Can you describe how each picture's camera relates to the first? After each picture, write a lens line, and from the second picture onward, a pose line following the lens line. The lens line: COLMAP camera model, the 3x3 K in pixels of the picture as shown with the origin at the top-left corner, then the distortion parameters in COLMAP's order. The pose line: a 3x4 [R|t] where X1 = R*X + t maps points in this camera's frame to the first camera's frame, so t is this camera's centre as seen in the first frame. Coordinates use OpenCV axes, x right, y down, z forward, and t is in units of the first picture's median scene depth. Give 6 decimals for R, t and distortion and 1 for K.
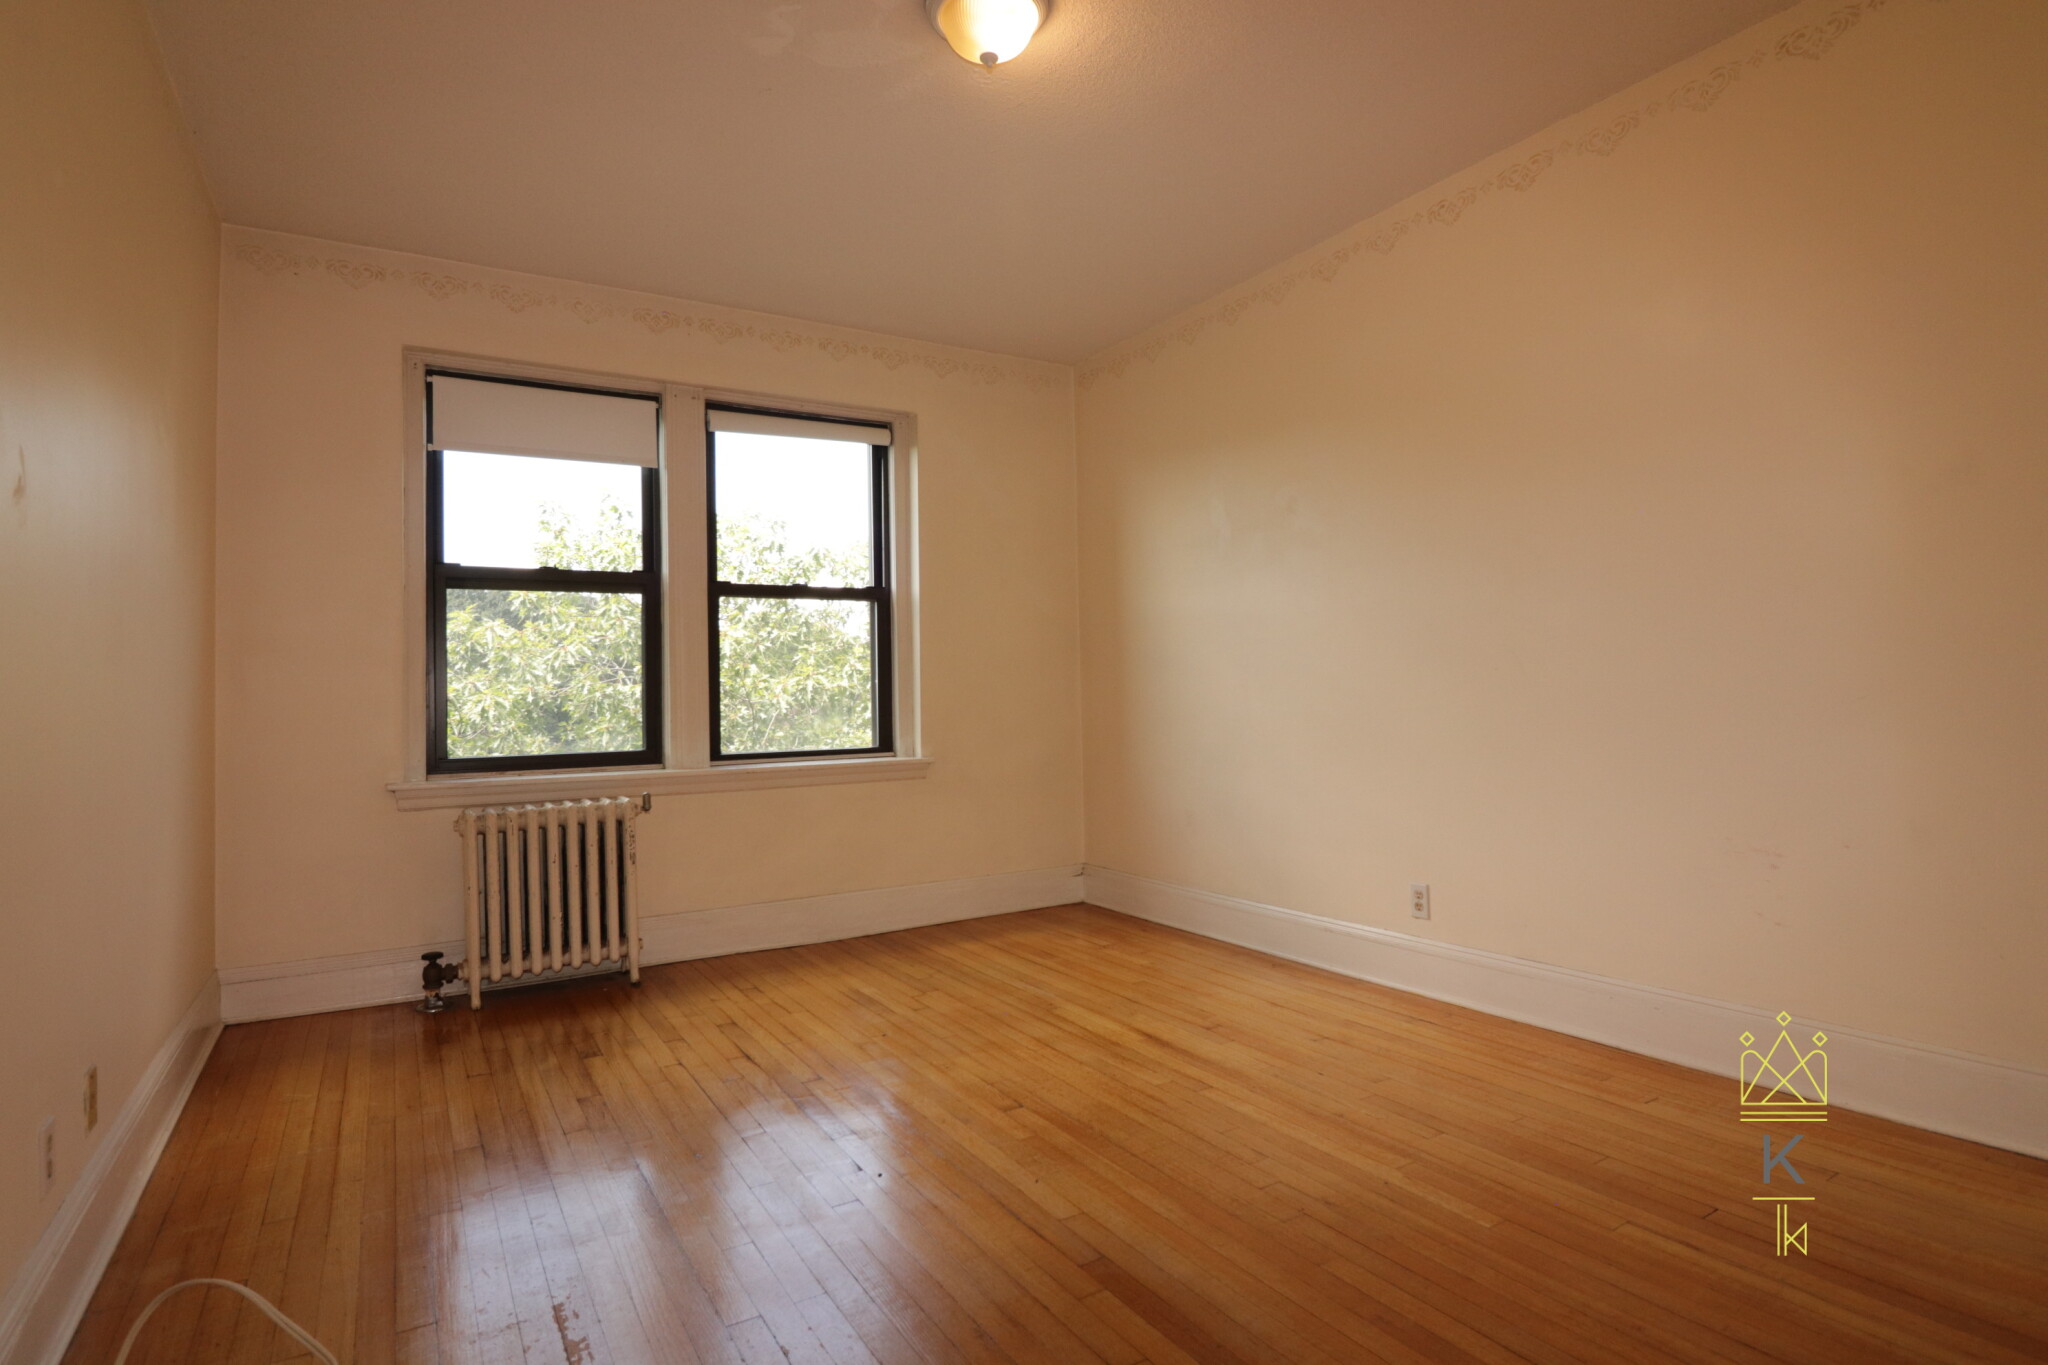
lens RADIAL K [[1024.9, 0, 1008.5], [0, 1024.9, 676.9], [0, 0, 1]] dist [-0.011969, 0.000208]
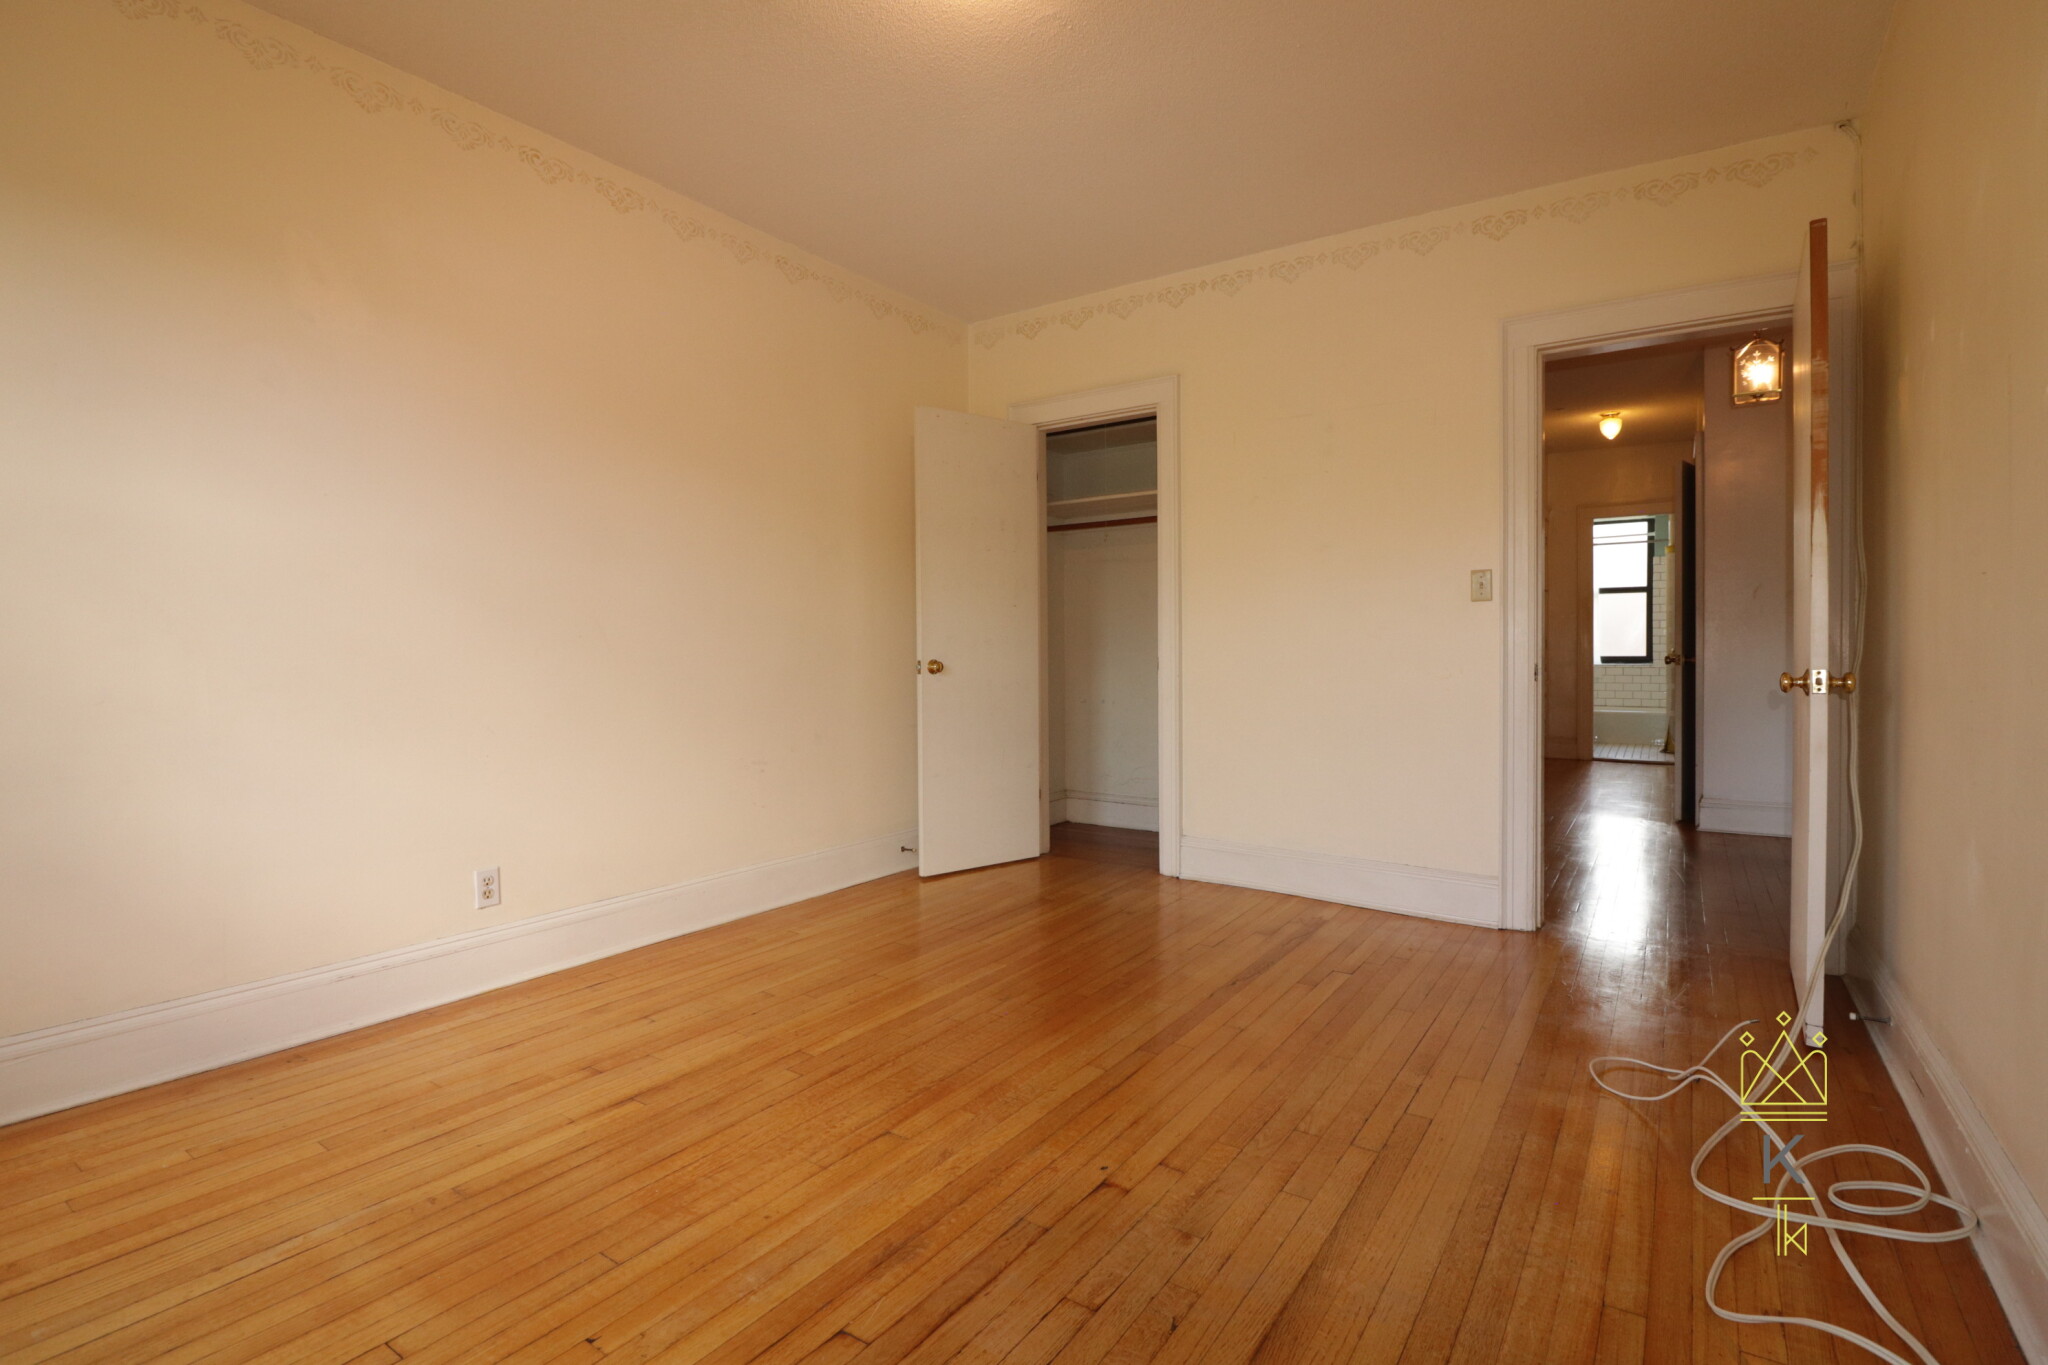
lens RADIAL K [[961.8, 0, 1016.4], [0, 961.8, 681.4], [0, 0, 1]] dist [-0.016592, -0.002751]
pose [[-0.410694, -0.000856, 0.911773, -0.625549], [-0.003993, 0.999992, -0.000860, 0.038519], [-0.911765, -0.003994, -0.410694, 1.020615]]
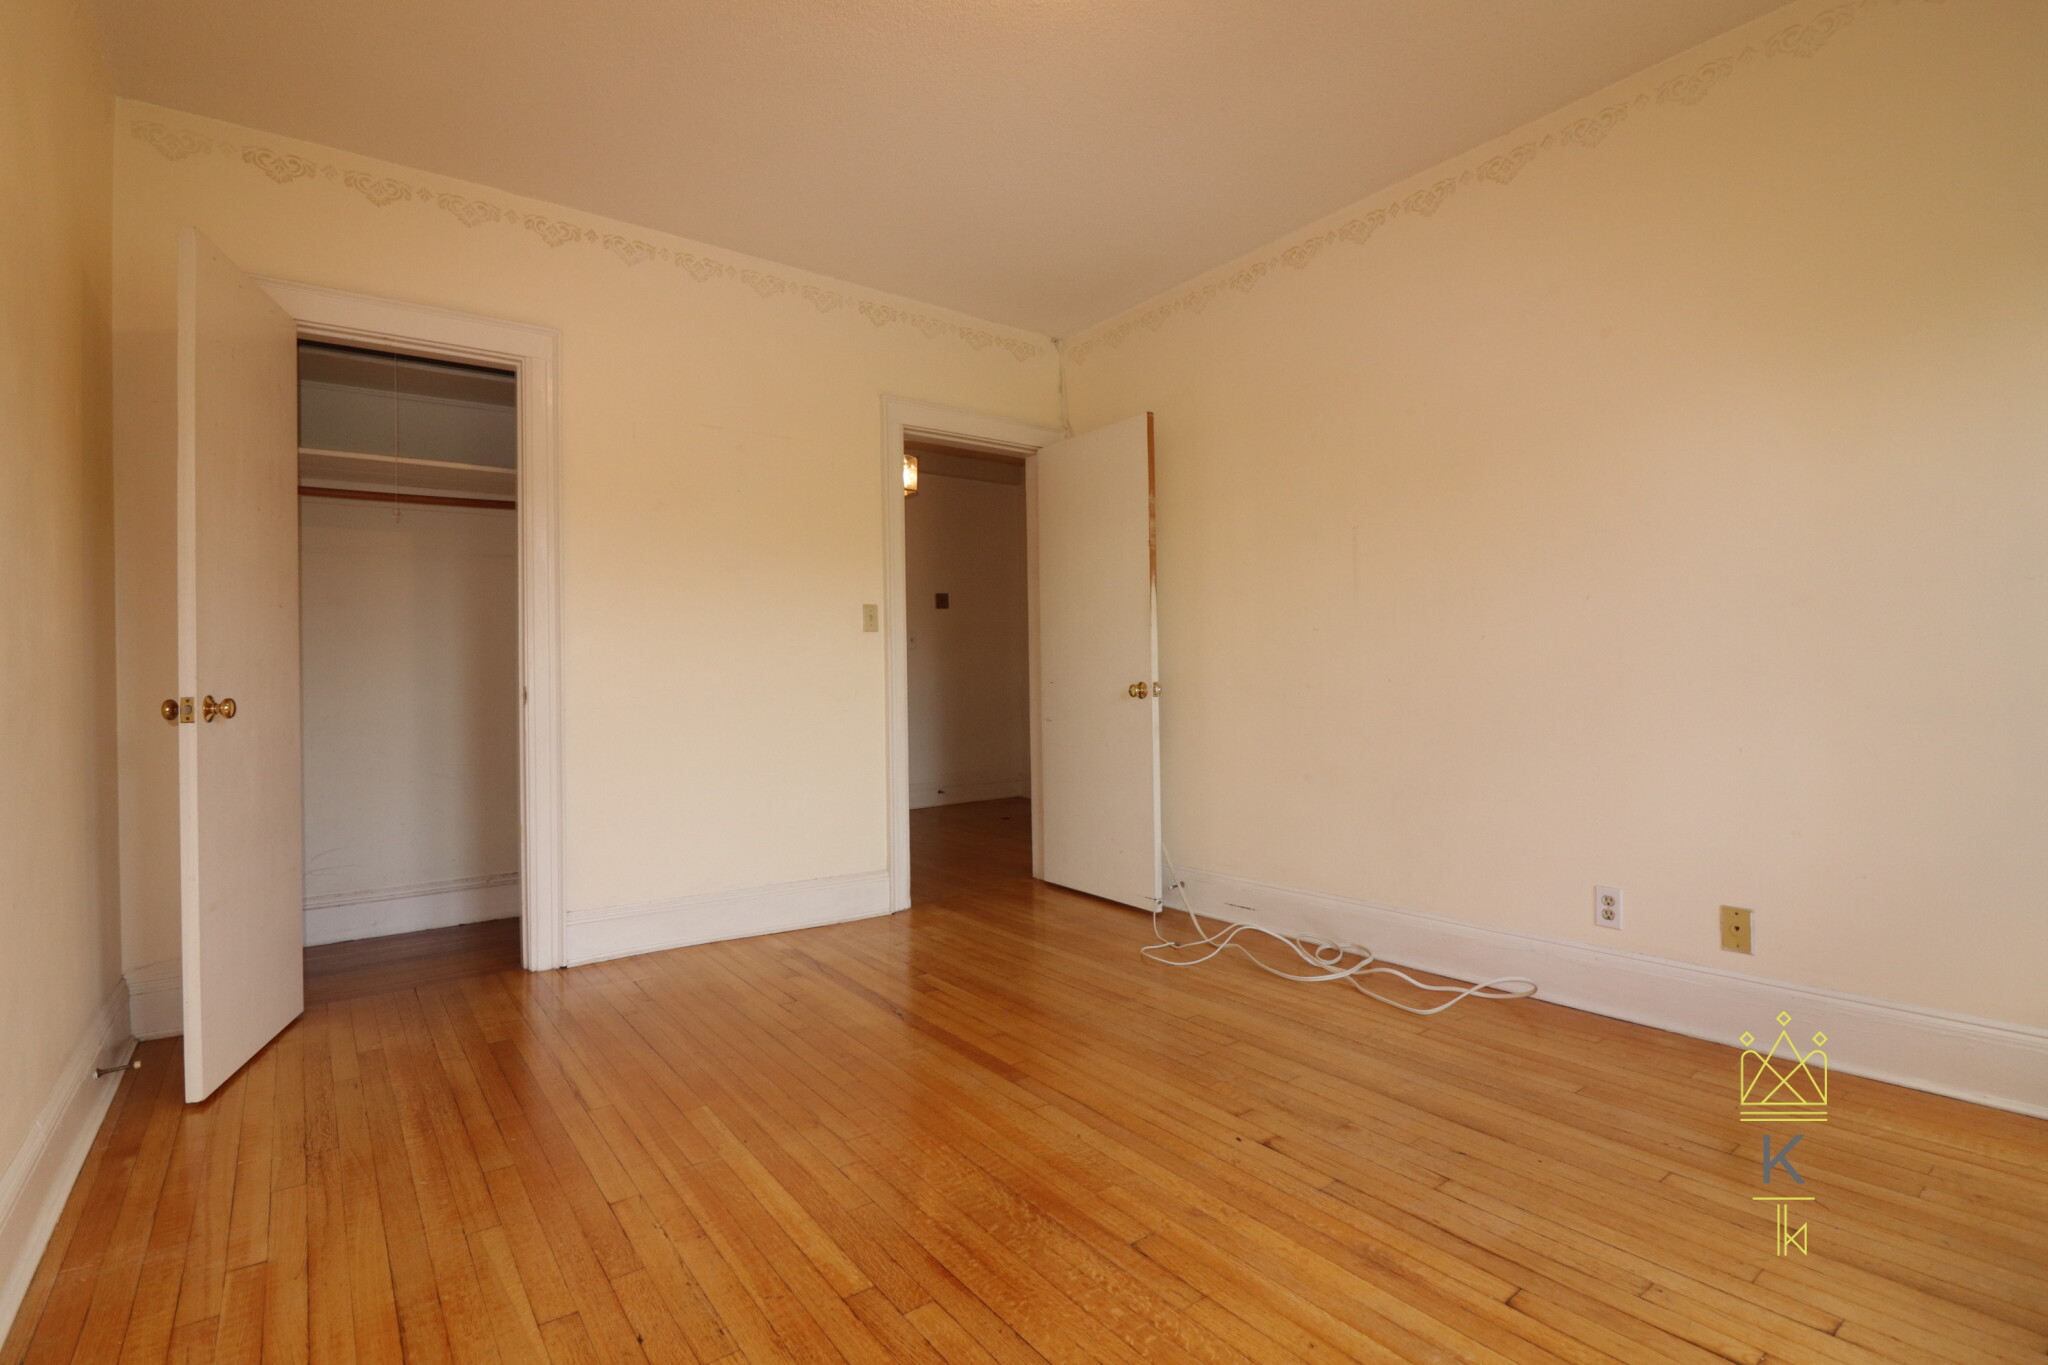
lens RADIAL K [[961.8, 0, 1018.3], [0, 961.8, 682.0], [0, 0, 1]] dist [-0.016592, -0.002751]
pose [[-0.993361, 0.042481, -0.106906, 0.119958], [0.044111, 0.998943, -0.012921, 0.033883], [0.106244, -0.017551, -0.994185, 1.367176]]
